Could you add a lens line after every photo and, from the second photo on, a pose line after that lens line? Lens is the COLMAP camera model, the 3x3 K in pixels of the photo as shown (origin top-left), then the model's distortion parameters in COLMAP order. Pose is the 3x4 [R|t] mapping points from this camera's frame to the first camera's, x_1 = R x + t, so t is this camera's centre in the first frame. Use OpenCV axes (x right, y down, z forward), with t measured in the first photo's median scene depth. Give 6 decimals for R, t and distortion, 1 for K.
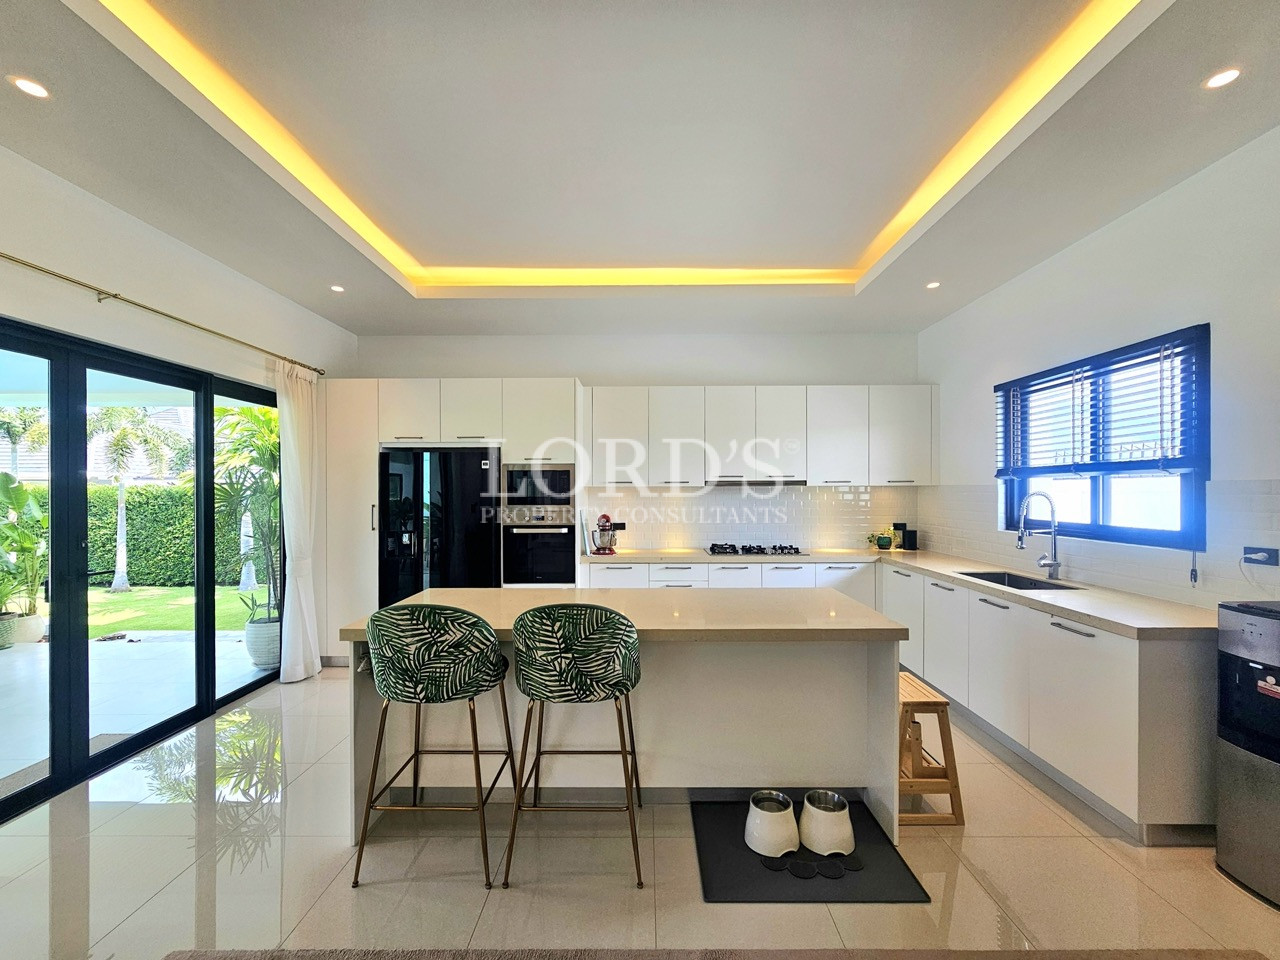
lens RADIAL K [[536.2, 0, 643.9], [0, 536.2, 489.2], [0, 0, 1]] dist [-0.001675, 0.000520]
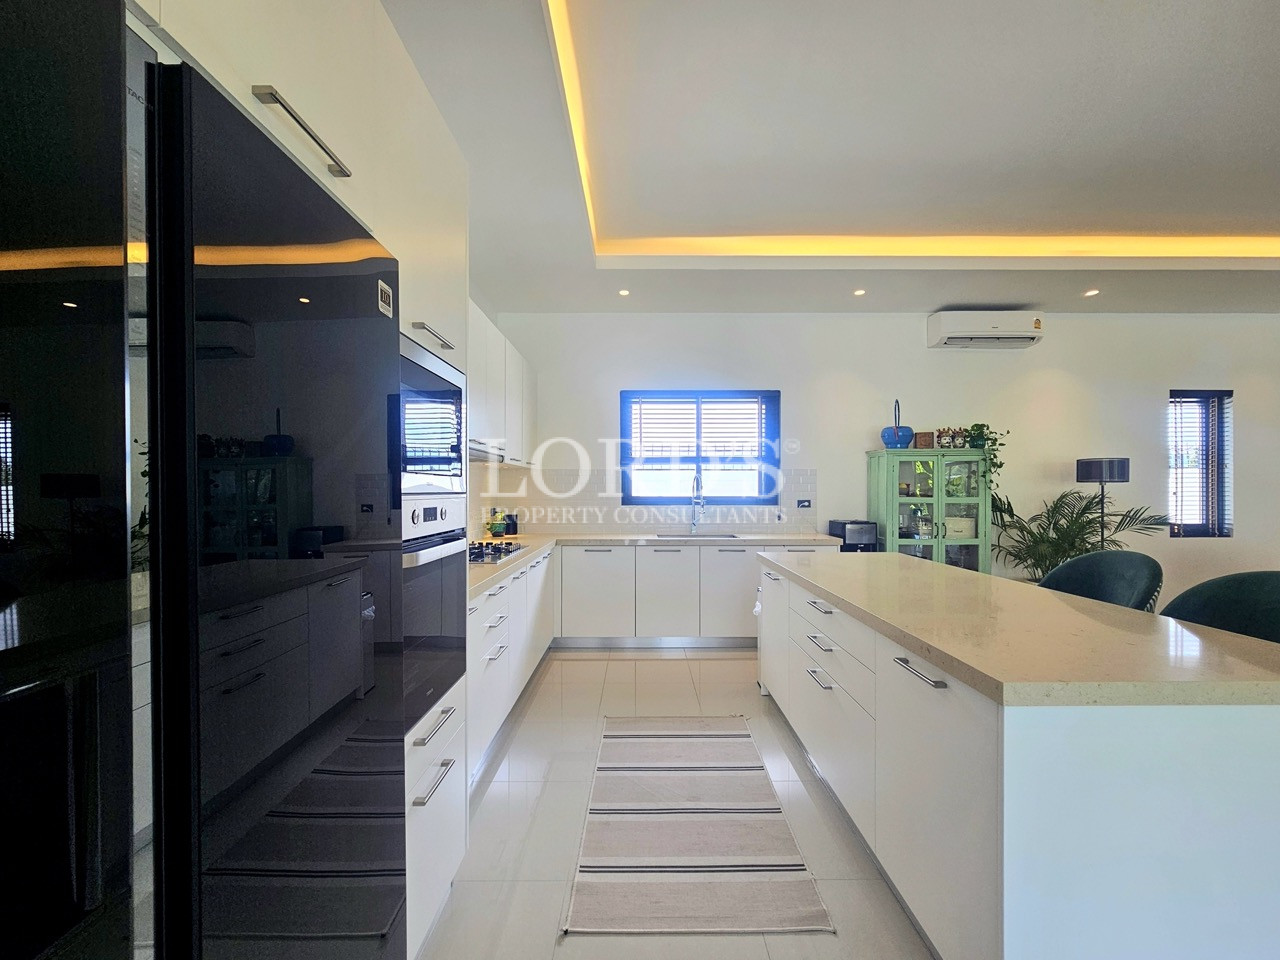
lens RADIAL K [[536.2, 0, 641.6], [0, 536.2, 501.8], [0, 0, 1]] dist [-0.001675, 0.000520]
pose [[-0.002607, -0.027268, 0.999625, -0.550738], [0.003562, 0.999622, 0.027278, 0.027908], [-0.999990, 0.003632, -0.002509, 0.874548]]
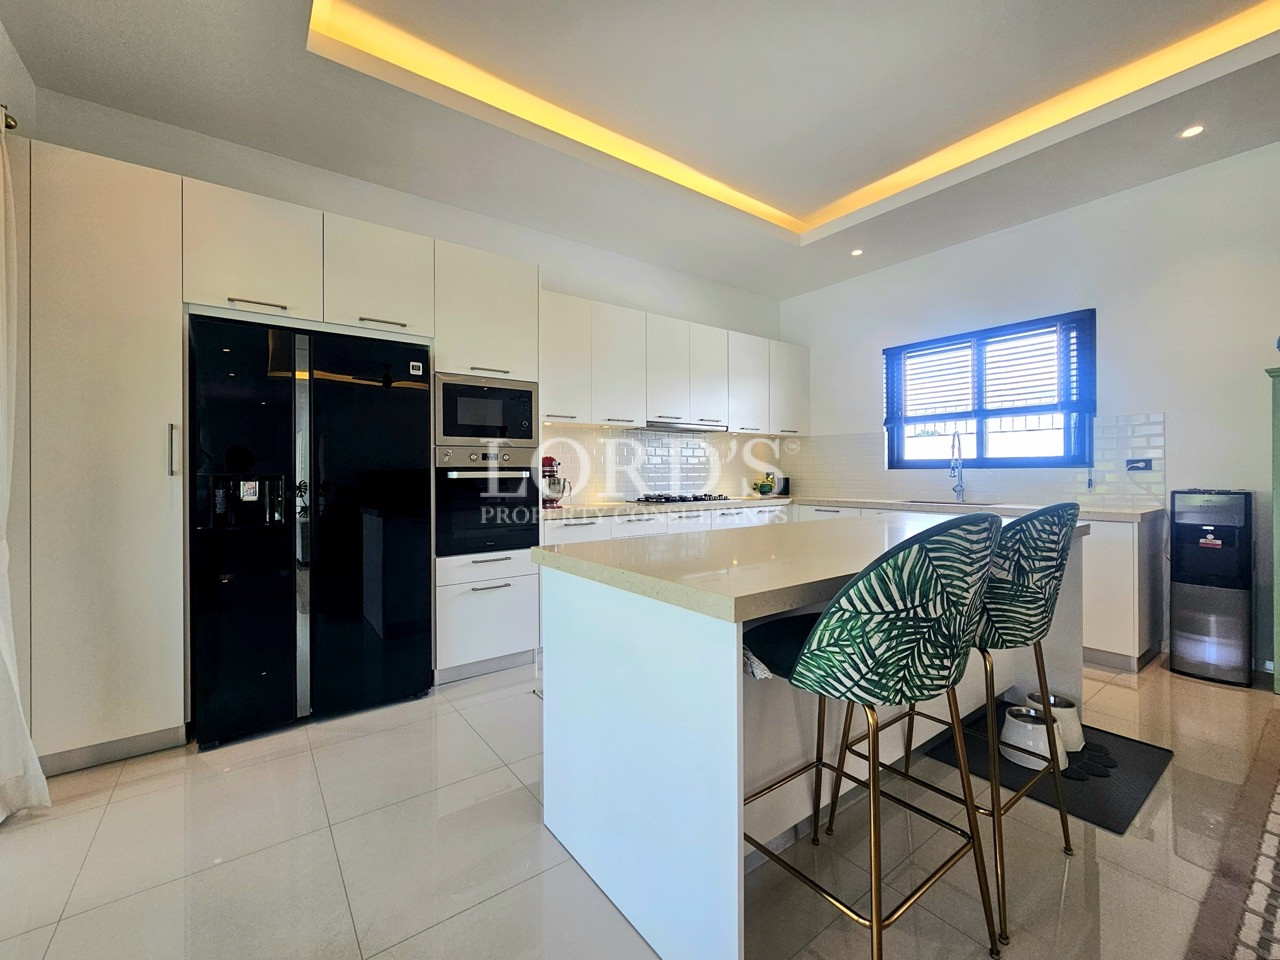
lens RADIAL K [[536.2, 0, 646.8], [0, 536.2, 473.2], [0, 0, 1]] dist [-0.001675, 0.000520]
pose [[0.797044, -0.002846, 0.603914, -0.450449], [0.002250, 0.999996, 0.001742, 0.074383], [-0.603917, -0.000030, 0.797047, 0.331197]]
